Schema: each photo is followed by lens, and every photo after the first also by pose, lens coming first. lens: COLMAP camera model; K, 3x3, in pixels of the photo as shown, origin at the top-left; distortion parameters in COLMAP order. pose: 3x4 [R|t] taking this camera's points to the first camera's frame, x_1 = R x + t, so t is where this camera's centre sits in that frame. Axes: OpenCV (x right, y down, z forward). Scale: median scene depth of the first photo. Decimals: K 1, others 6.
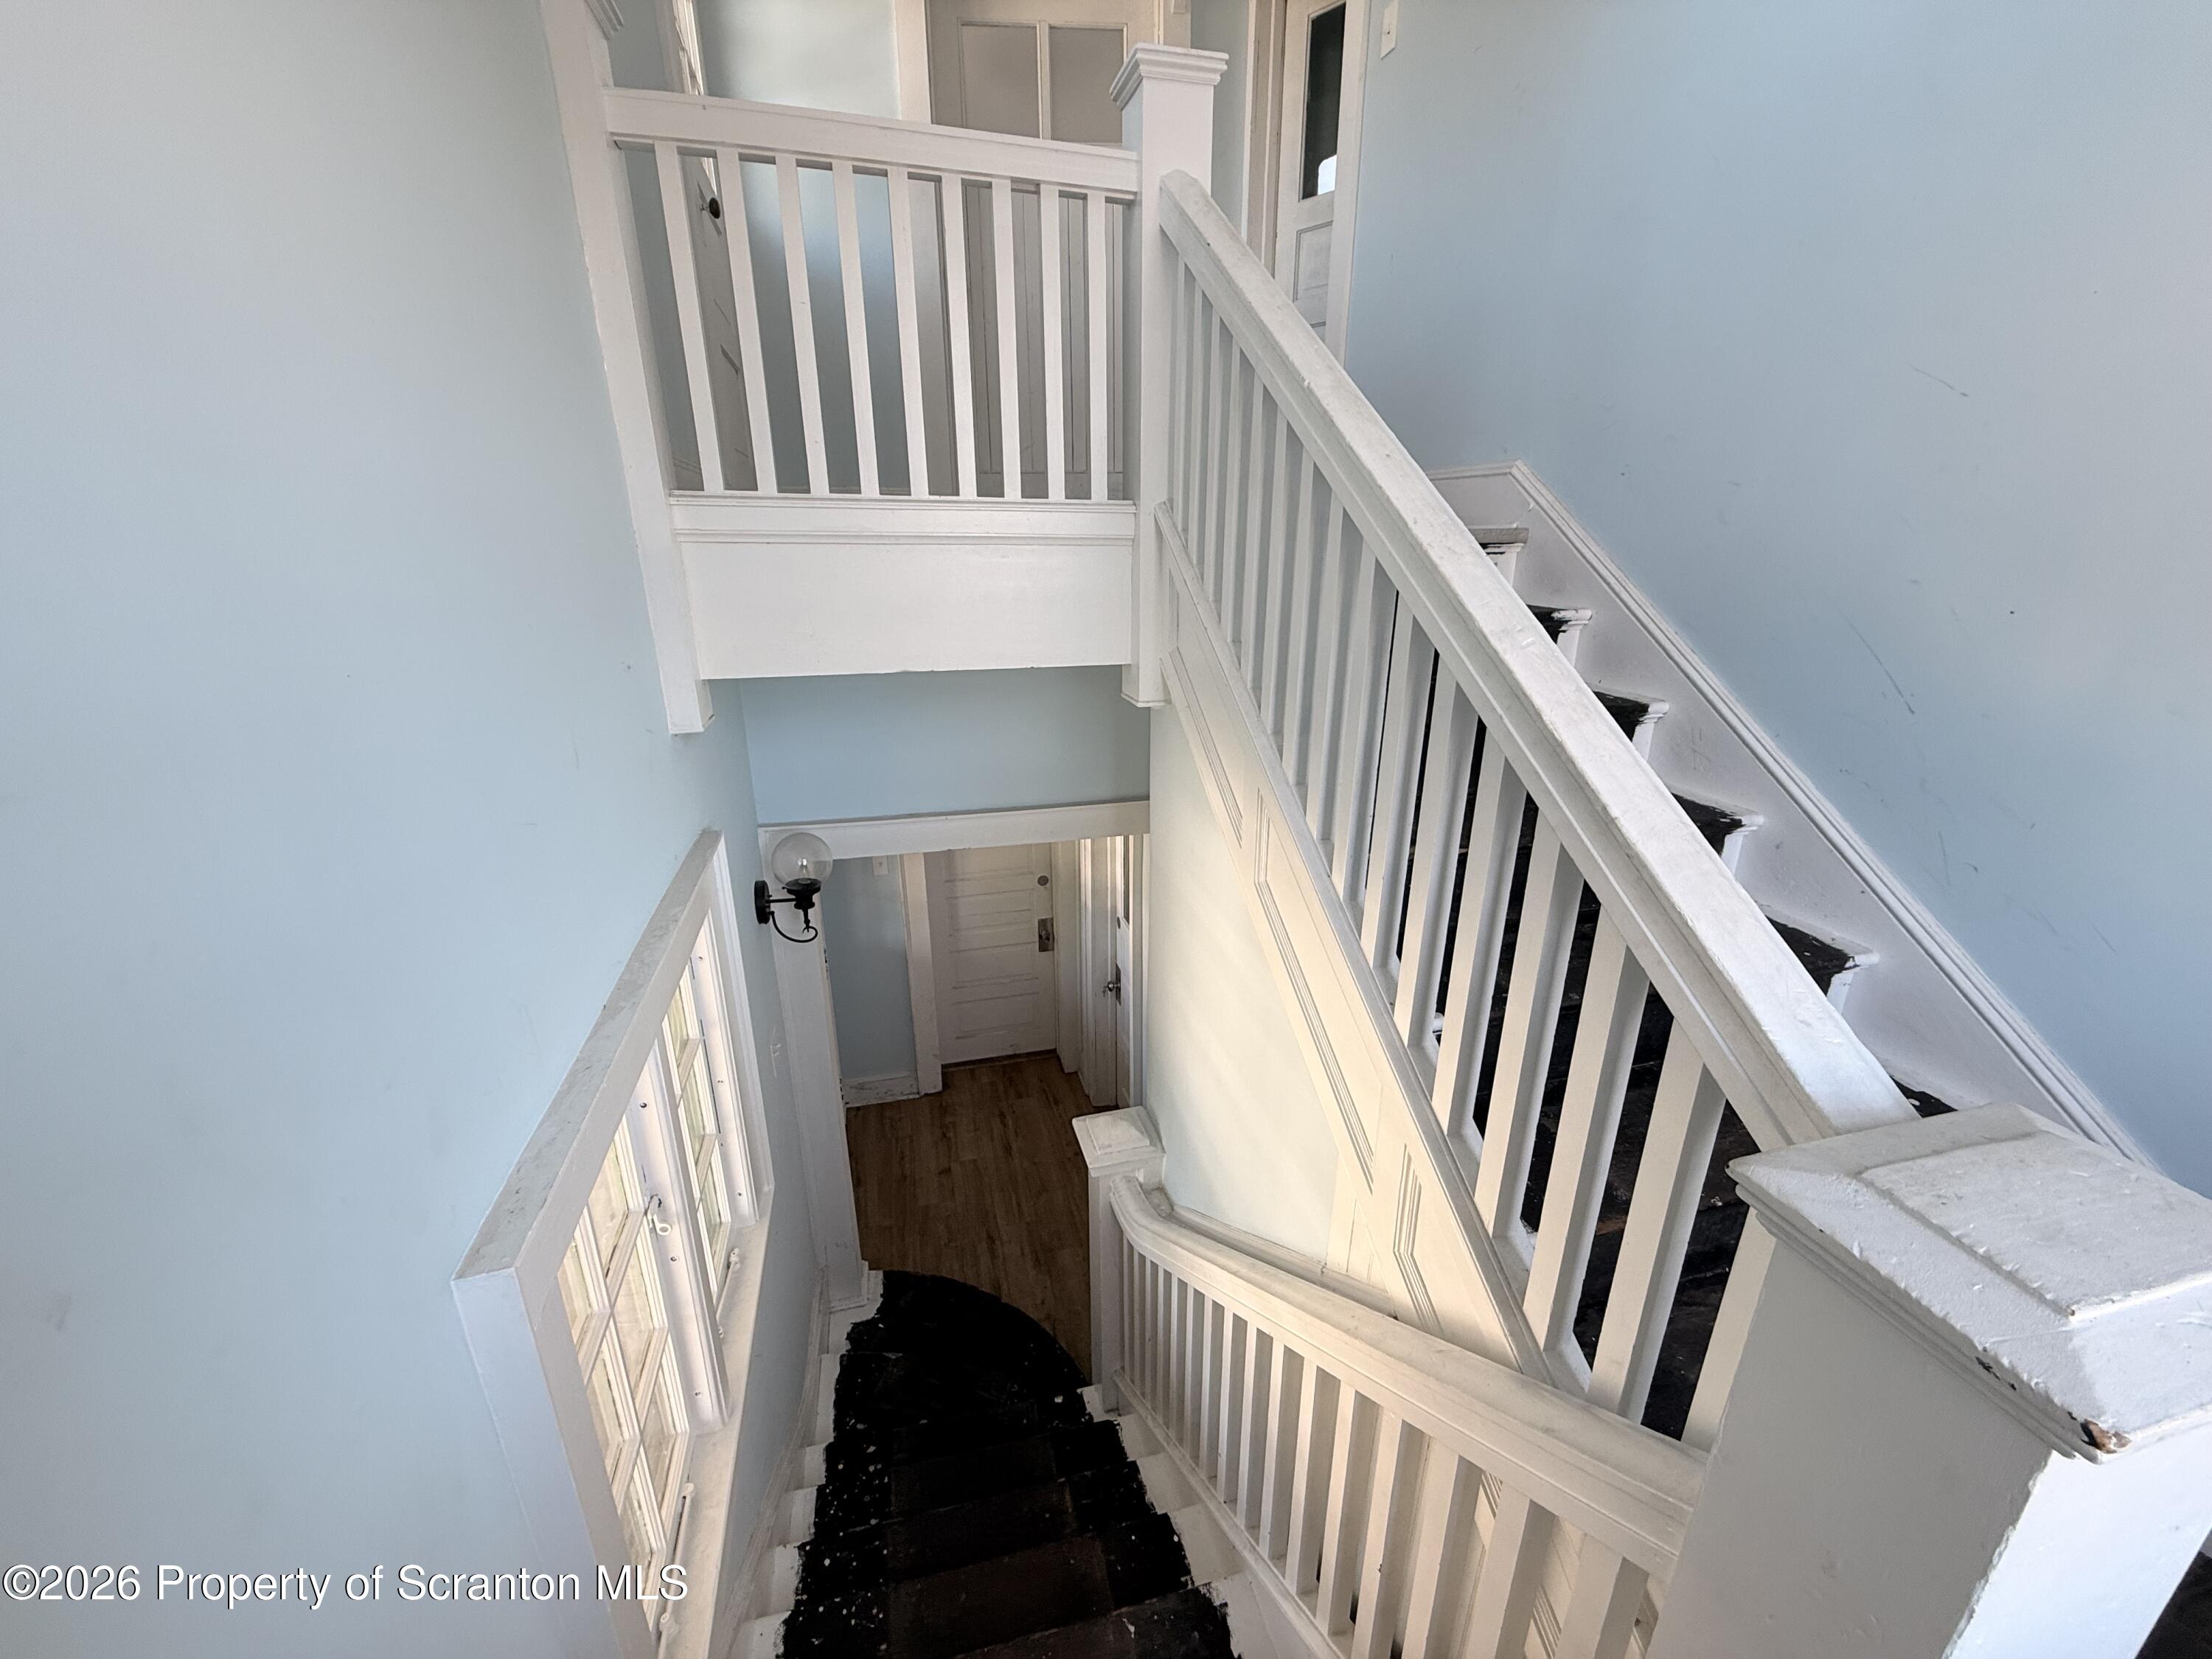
lens RADIAL K [[882.7, 0, 1106.0], [0, 882.7, 829.5], [0, 0, 1]] dist [0.001857, 0.000327]
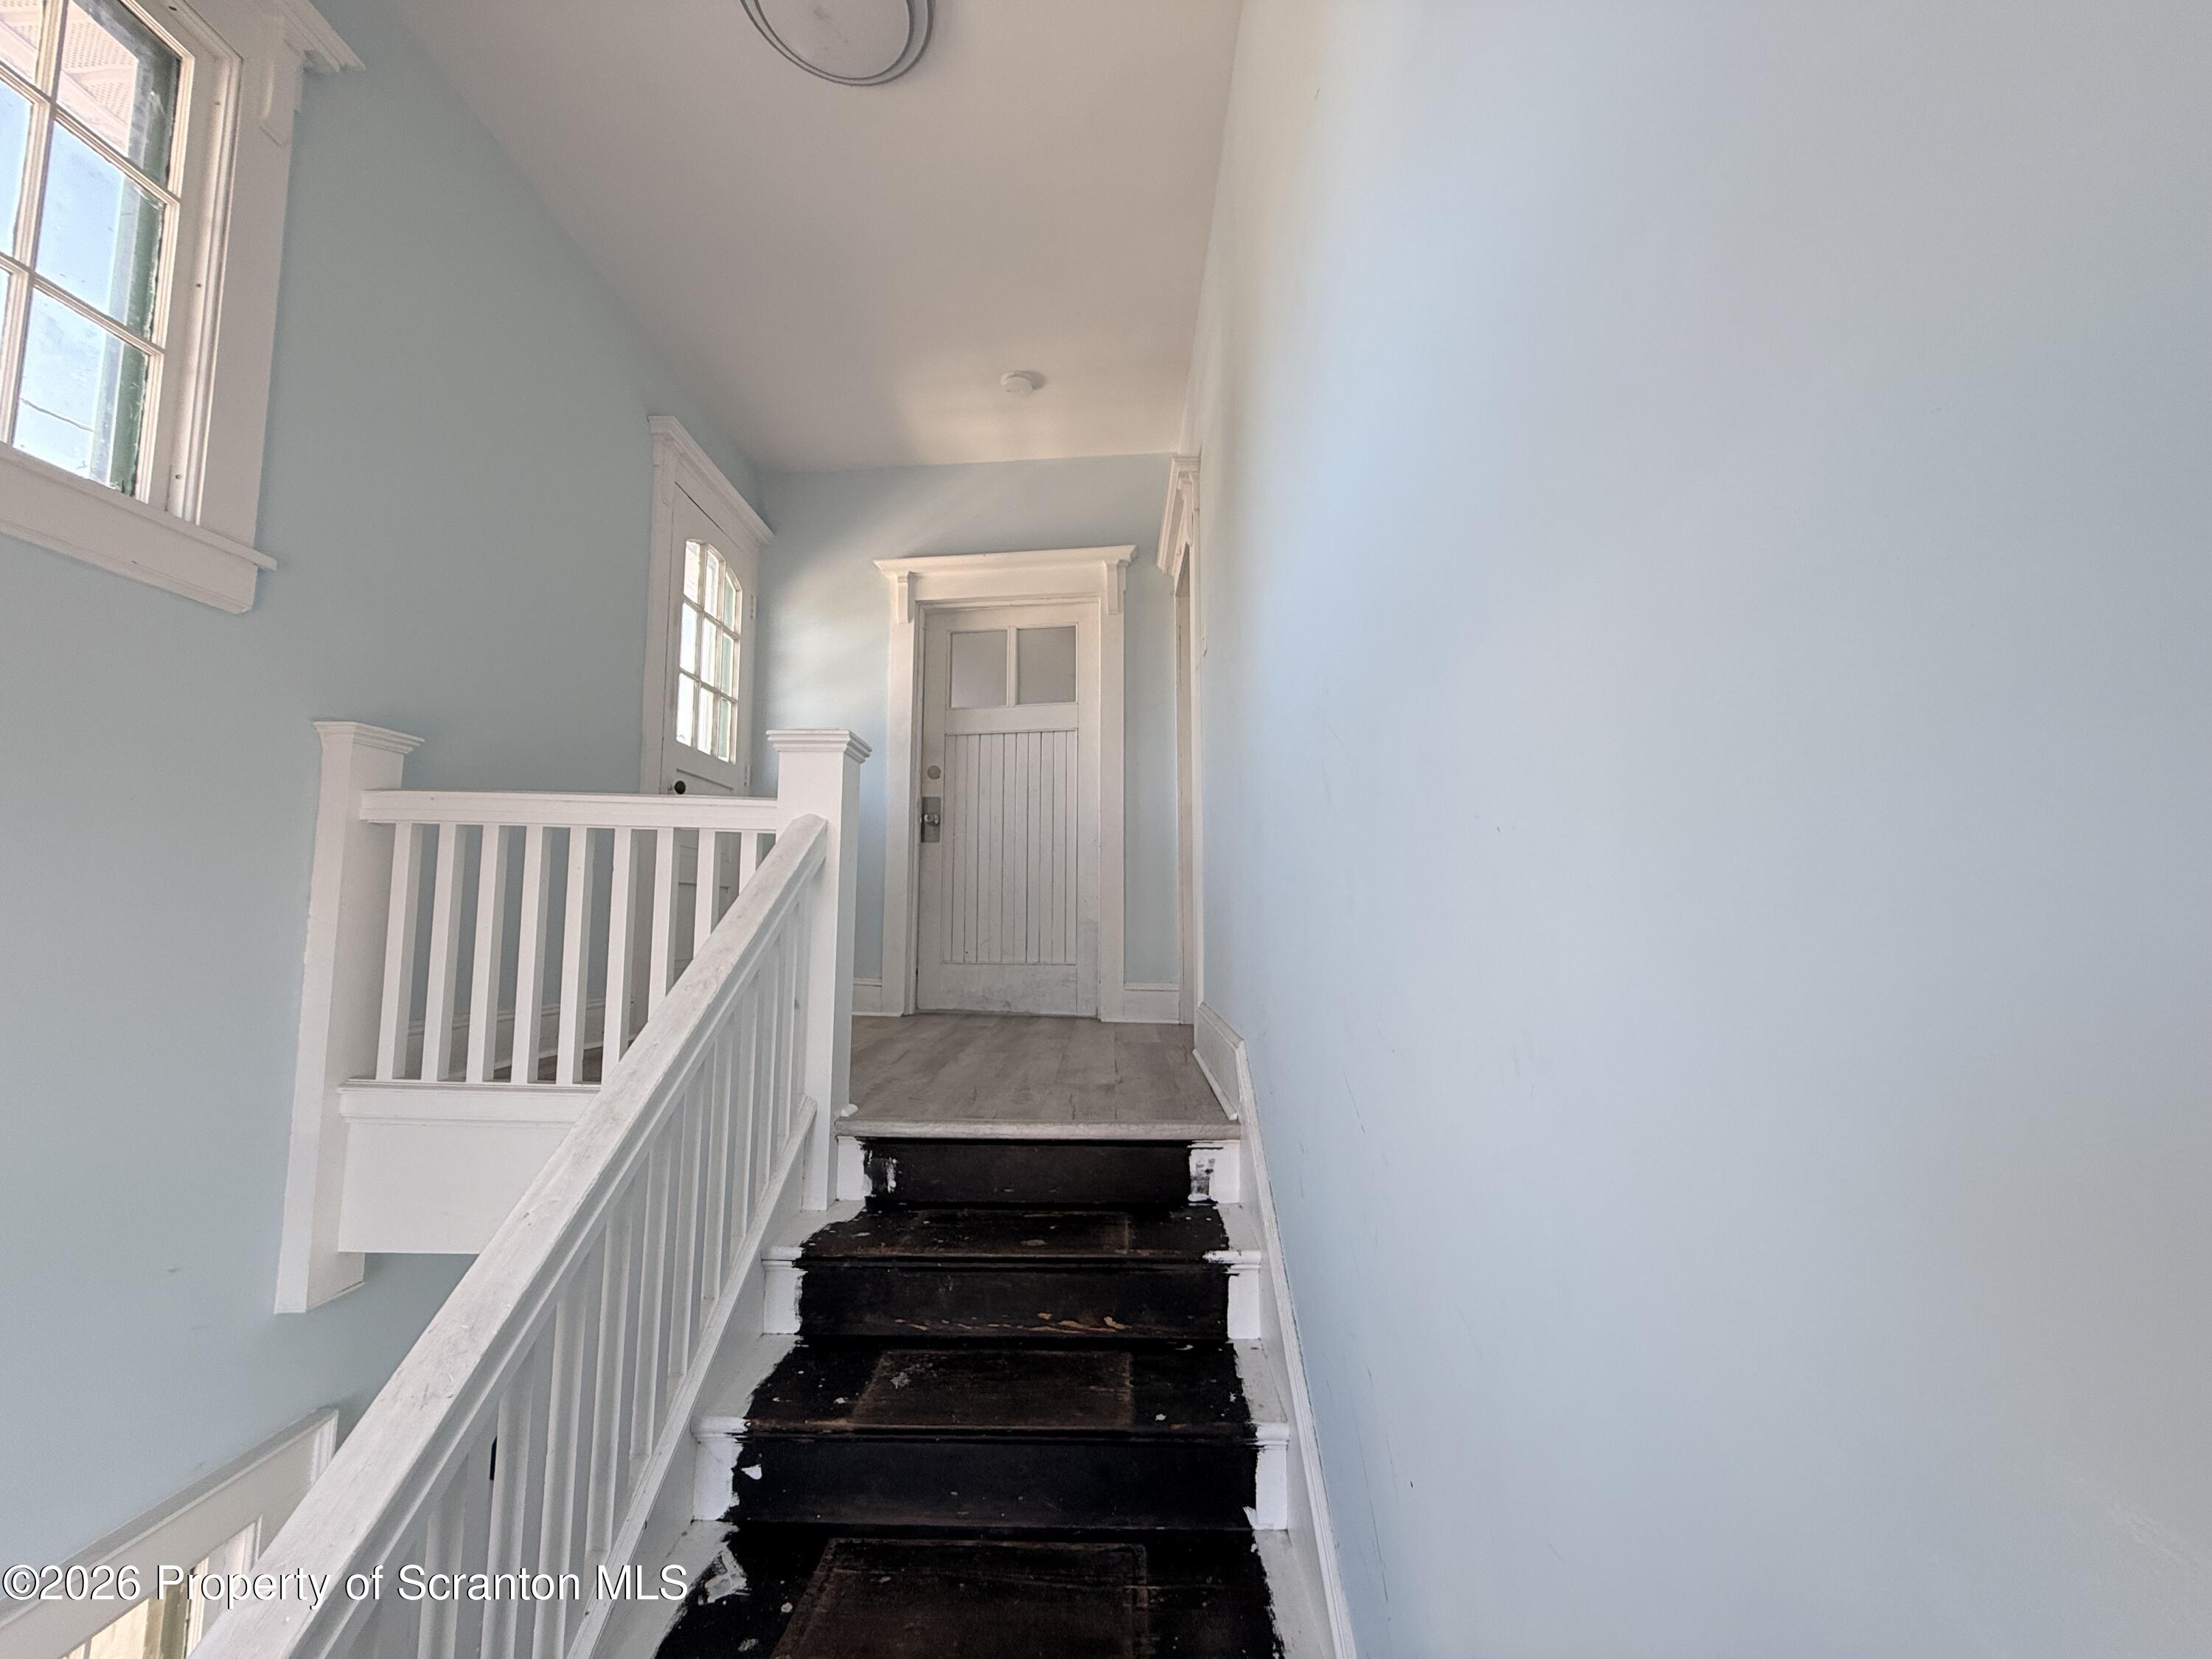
lens RADIAL K [[882.7, 0, 1106.0], [0, 882.7, 829.5], [0, 0, 1]] dist [0.001857, 0.000327]
pose [[0.956293, -0.025615, -0.291286, 0.767206], [-0.097486, 0.911237, -0.400179, -0.307060], [0.275681, 0.411084, 0.868913, 0.129434]]
